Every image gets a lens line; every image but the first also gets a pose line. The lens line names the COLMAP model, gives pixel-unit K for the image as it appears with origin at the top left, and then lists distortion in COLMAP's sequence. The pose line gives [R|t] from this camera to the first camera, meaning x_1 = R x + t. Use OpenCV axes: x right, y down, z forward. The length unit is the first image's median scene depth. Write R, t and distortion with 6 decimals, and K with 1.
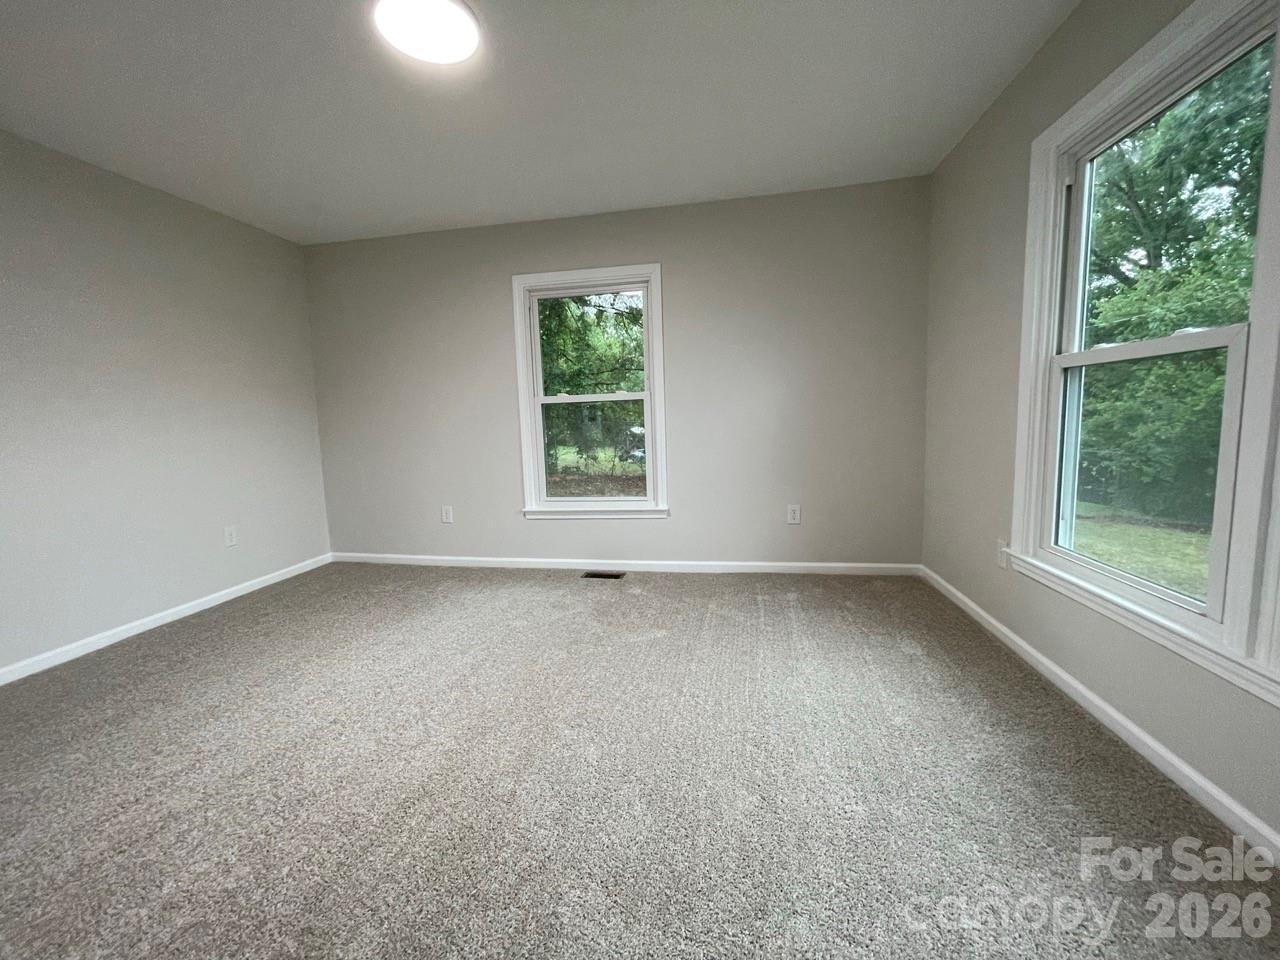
lens RADIAL K [[516.9, 0, 636.3], [0, 516.9, 472.9], [0, 0, 1]] dist [0.001850, -0.000495]
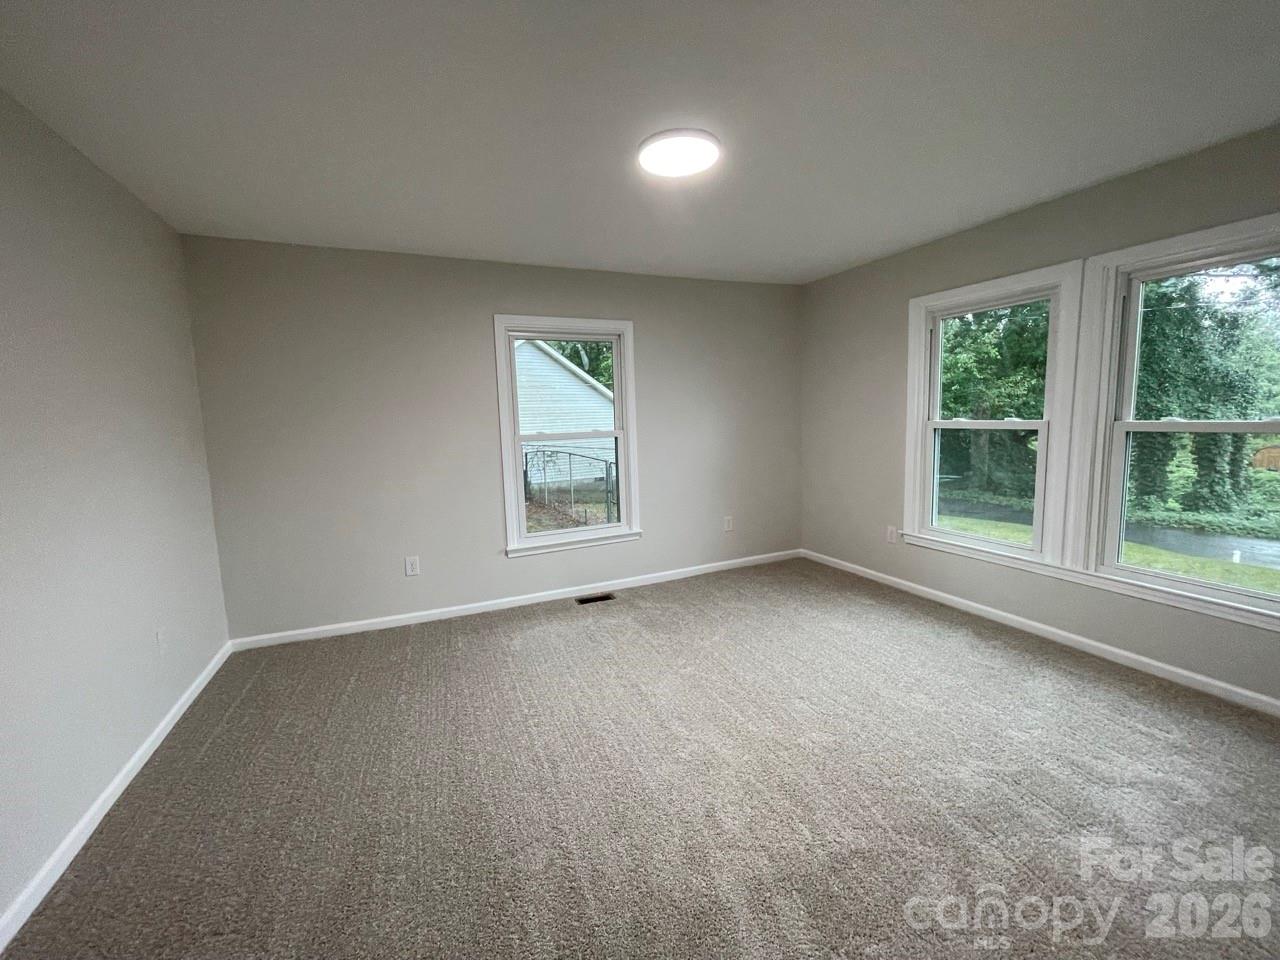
lens RADIAL K [[516.9, 0, 636.3], [0, 516.9, 472.9], [0, 0, 1]] dist [0.001850, -0.000495]
pose [[0.831632, -0.056105, 0.552485, -0.588034], [0.064473, 0.997910, 0.004289, -0.067189], [-0.551572, 0.032053, 0.833511, 0.034964]]
